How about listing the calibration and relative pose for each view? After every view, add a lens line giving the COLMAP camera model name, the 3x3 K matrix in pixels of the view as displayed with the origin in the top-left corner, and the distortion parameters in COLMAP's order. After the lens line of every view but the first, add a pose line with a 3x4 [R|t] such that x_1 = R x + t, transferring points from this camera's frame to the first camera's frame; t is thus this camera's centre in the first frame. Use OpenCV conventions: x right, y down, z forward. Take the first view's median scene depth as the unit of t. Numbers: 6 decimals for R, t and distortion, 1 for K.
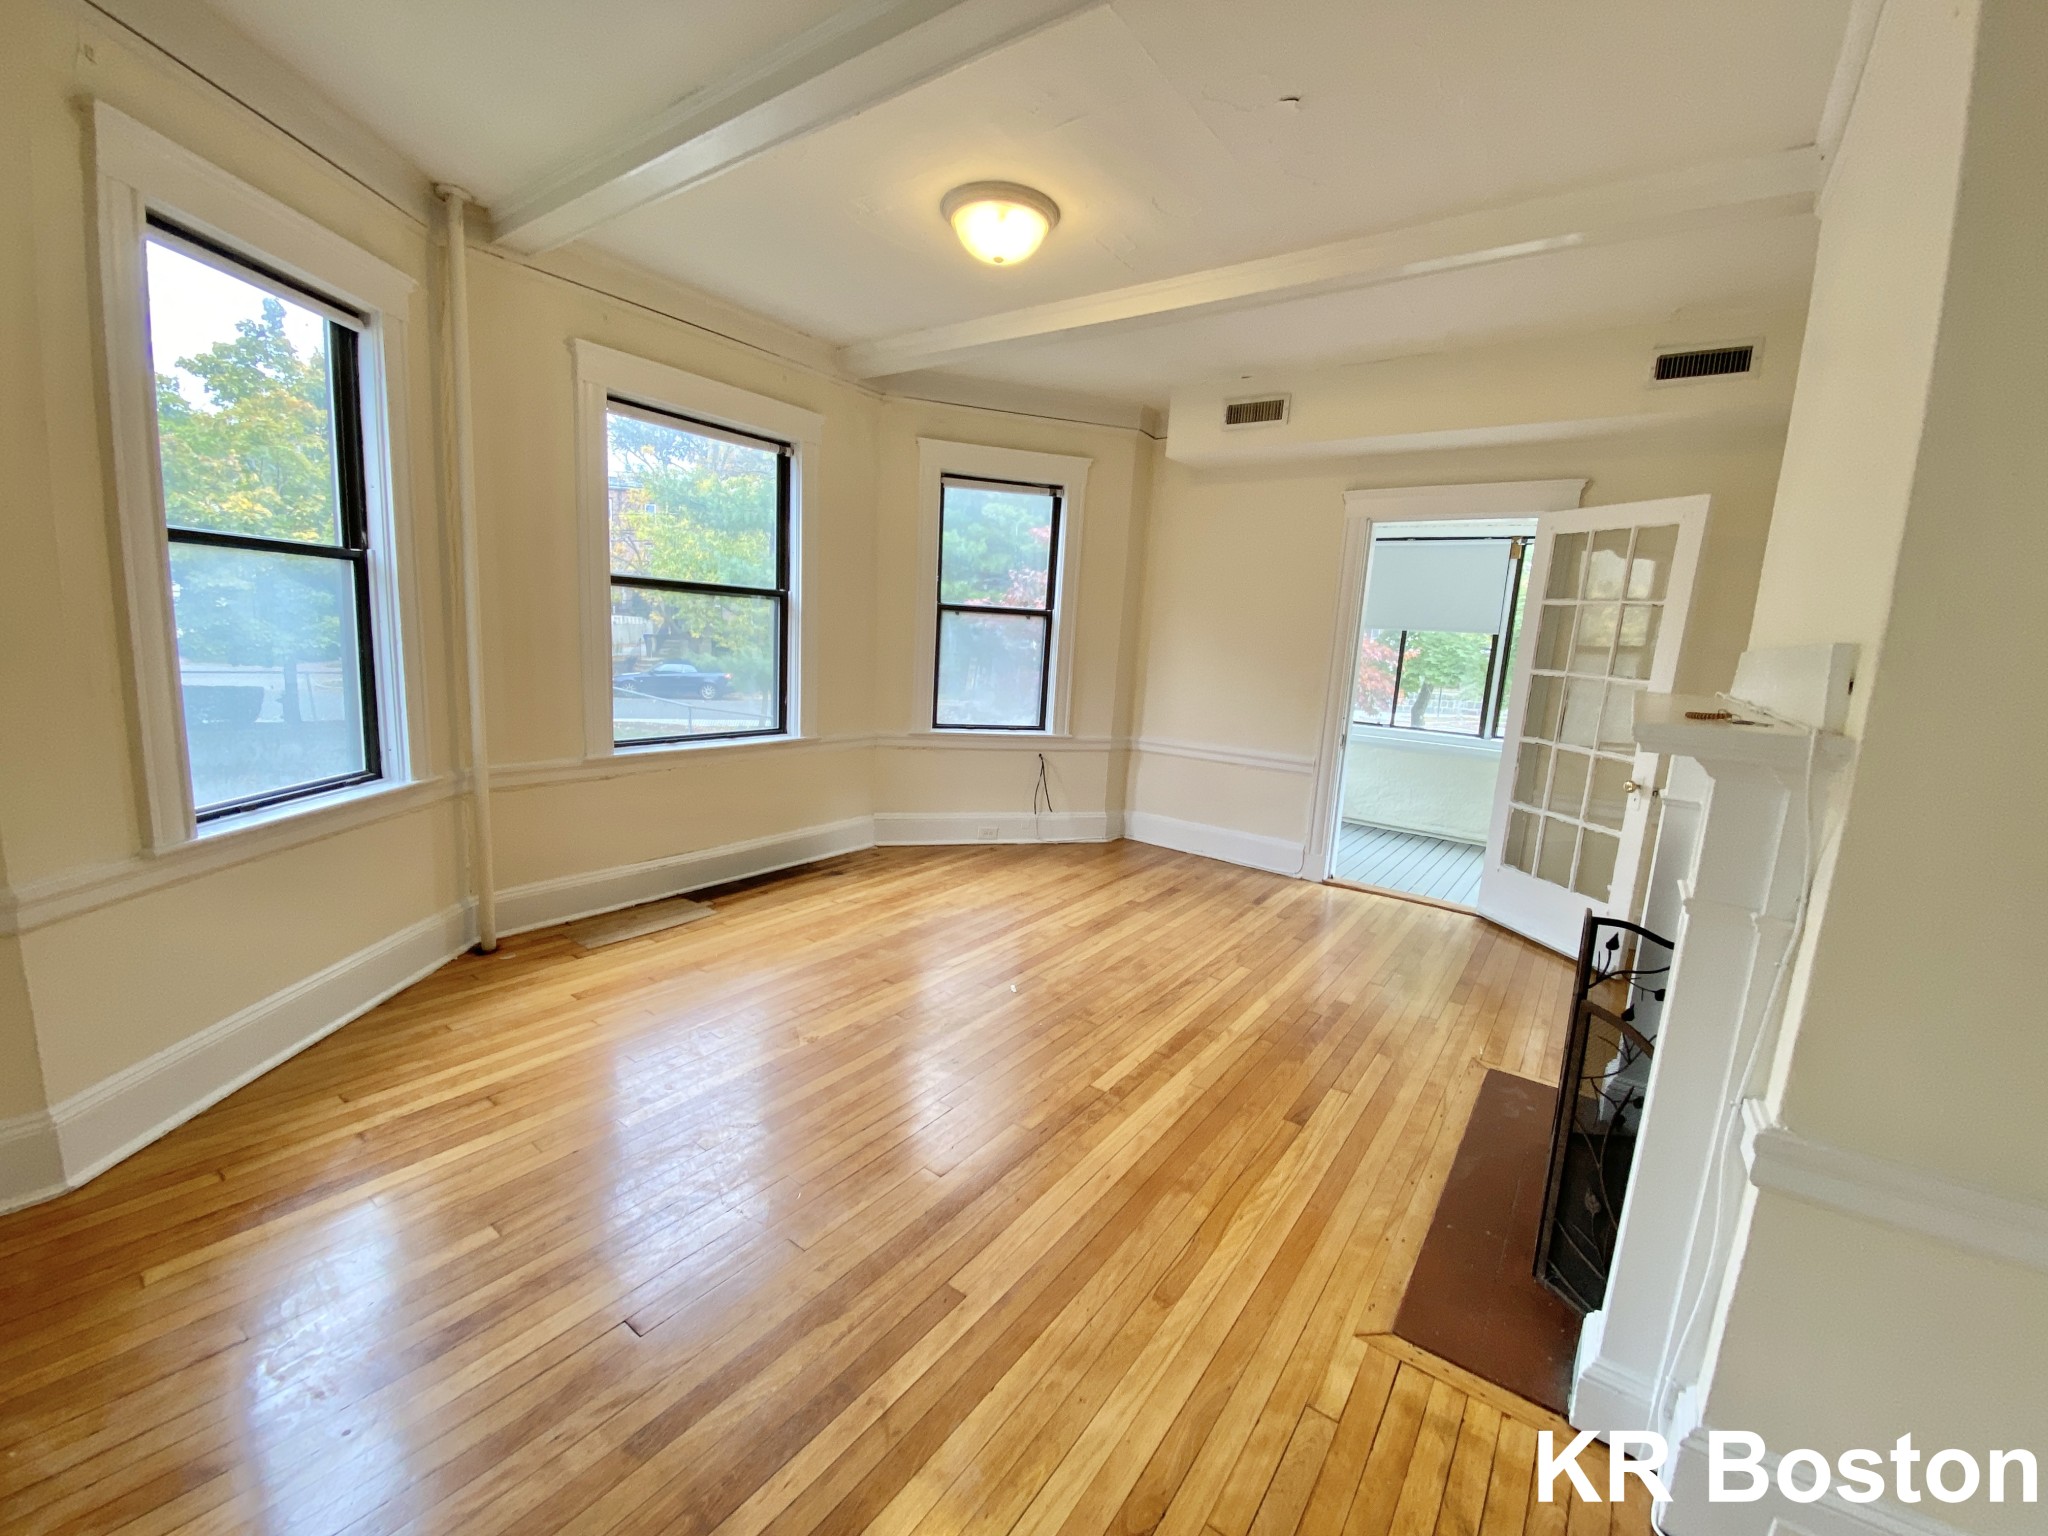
lens RADIAL K [[846.5, 0, 1010.1], [0, 846.5, 773.7], [0, 0, 1]] dist [-0.000682, -0.001390]
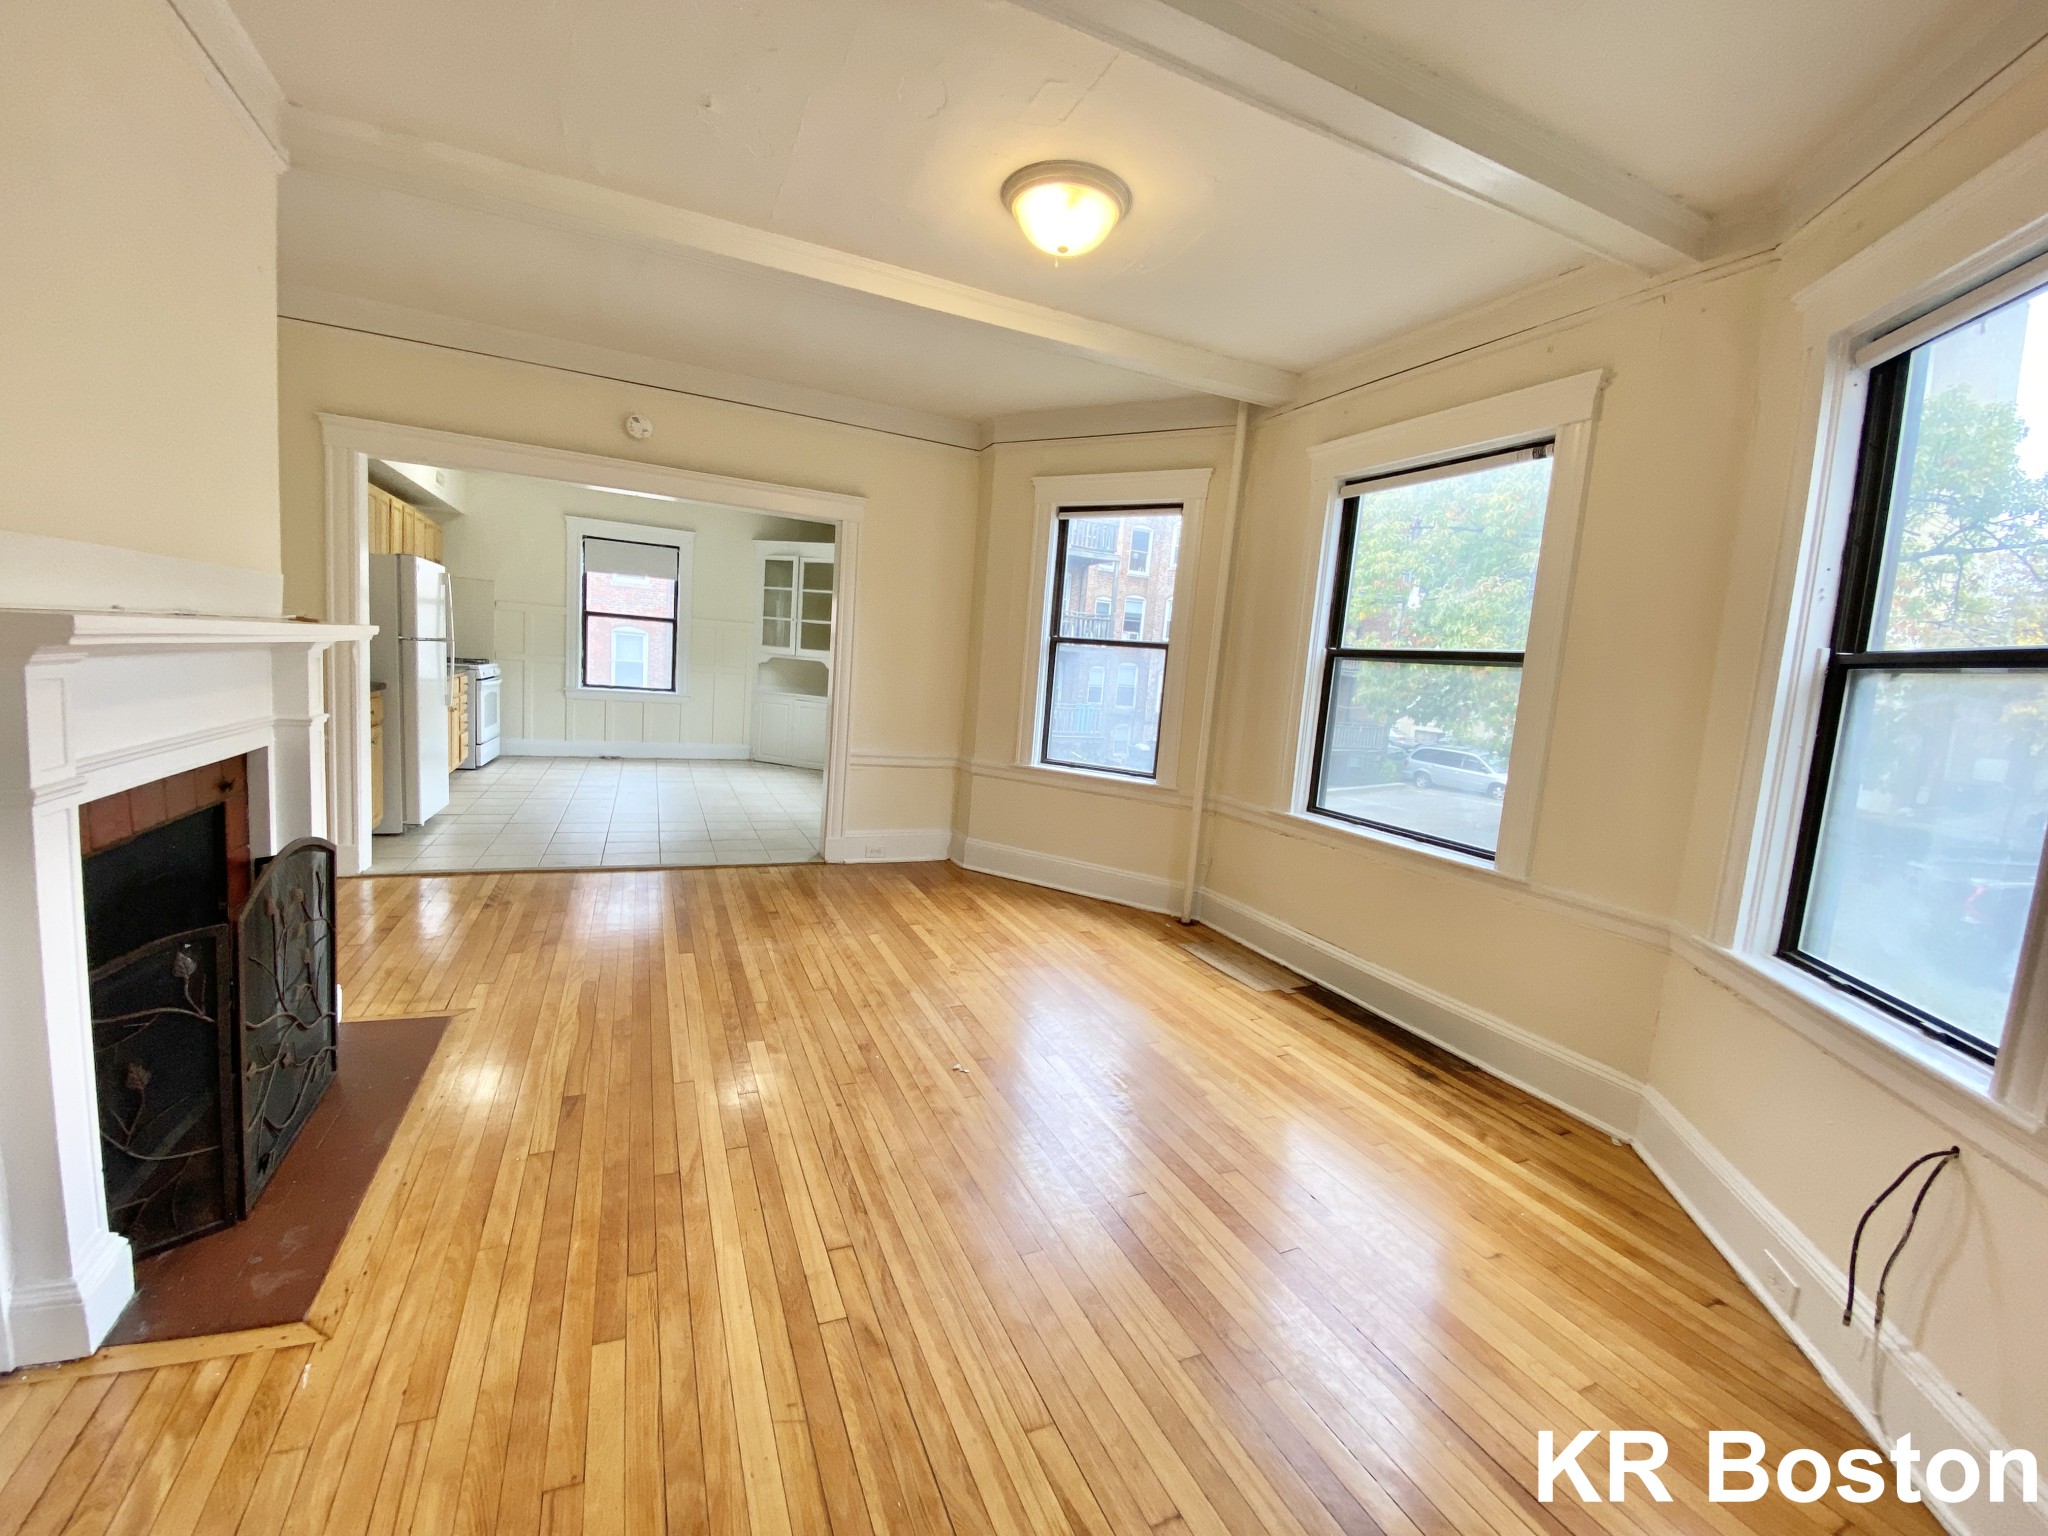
lens RADIAL K [[846.5, 0, 1021.1], [0, 846.5, 752.0], [0, 0, 1]] dist [-0.000682, -0.001390]
pose [[-0.490178, 0.006236, -0.871600, 0.642654], [-0.249387, 0.957167, 0.147100, -0.173788], [0.835184, 0.289471, -0.467627, 1.219034]]
